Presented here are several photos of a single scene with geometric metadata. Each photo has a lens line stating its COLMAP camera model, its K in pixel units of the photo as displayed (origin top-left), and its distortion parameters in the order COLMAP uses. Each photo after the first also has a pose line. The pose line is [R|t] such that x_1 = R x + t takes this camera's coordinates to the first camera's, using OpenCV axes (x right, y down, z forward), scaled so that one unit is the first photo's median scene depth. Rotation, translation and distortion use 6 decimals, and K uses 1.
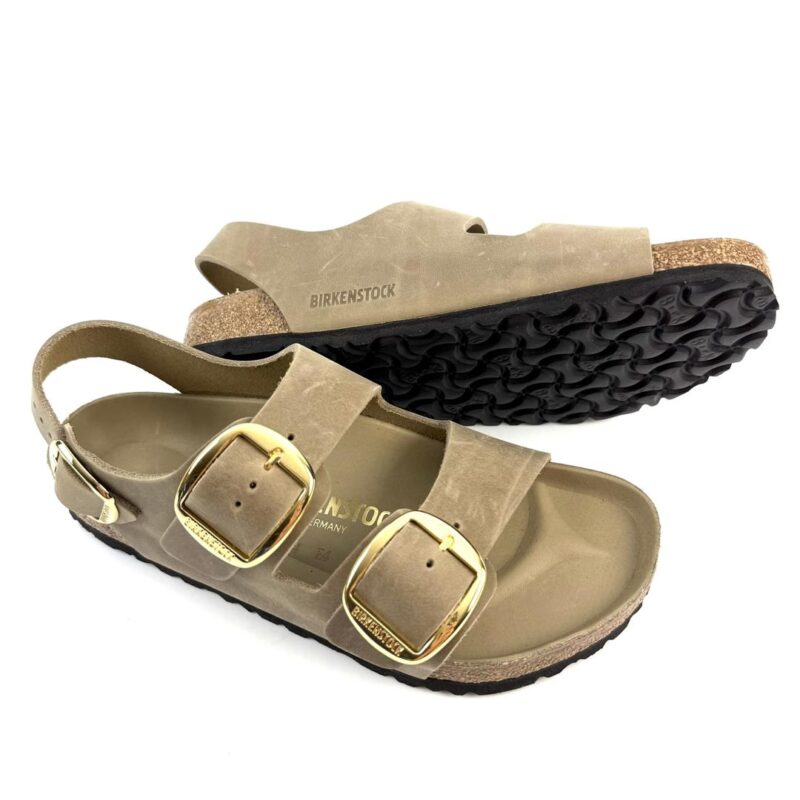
lens RADIAL K [[791.8, 0, 400.3], [0, 791.8, 362.0], [0, 0, 1]] dist [0.133796, -0.004922]
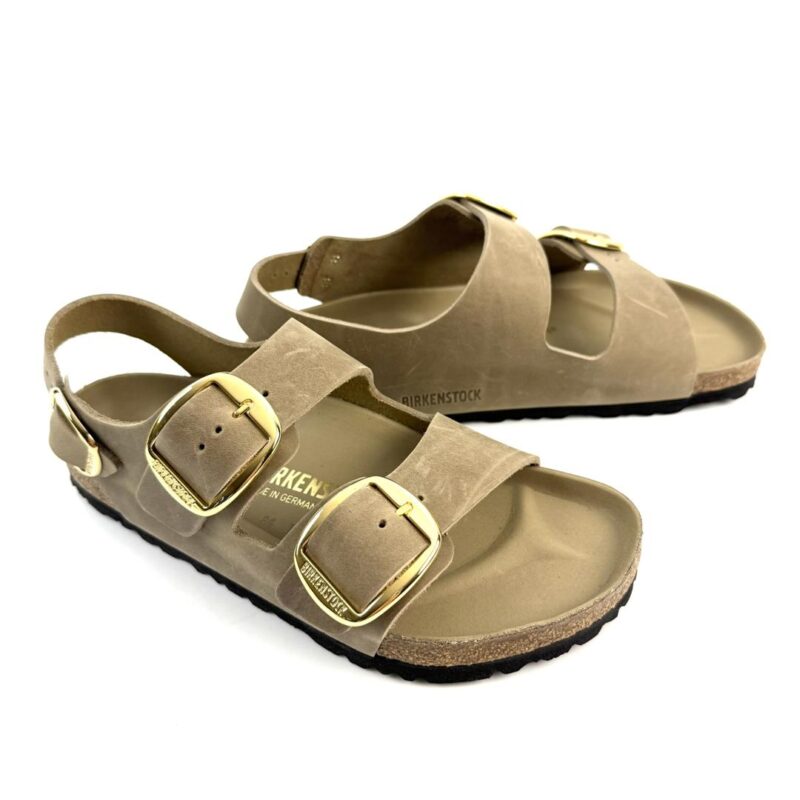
lens RADIAL K [[791.8, 0, 400.3], [0, 791.8, 362.0], [0, 0, 1]] dist [0.133796, -0.004922]
pose [[0.990470, 0.078528, -0.113150, 0.145159], [-0.092897, 0.987427, -0.127896, 0.168598], [0.101684, 0.137188, 0.985312, 0.009525]]
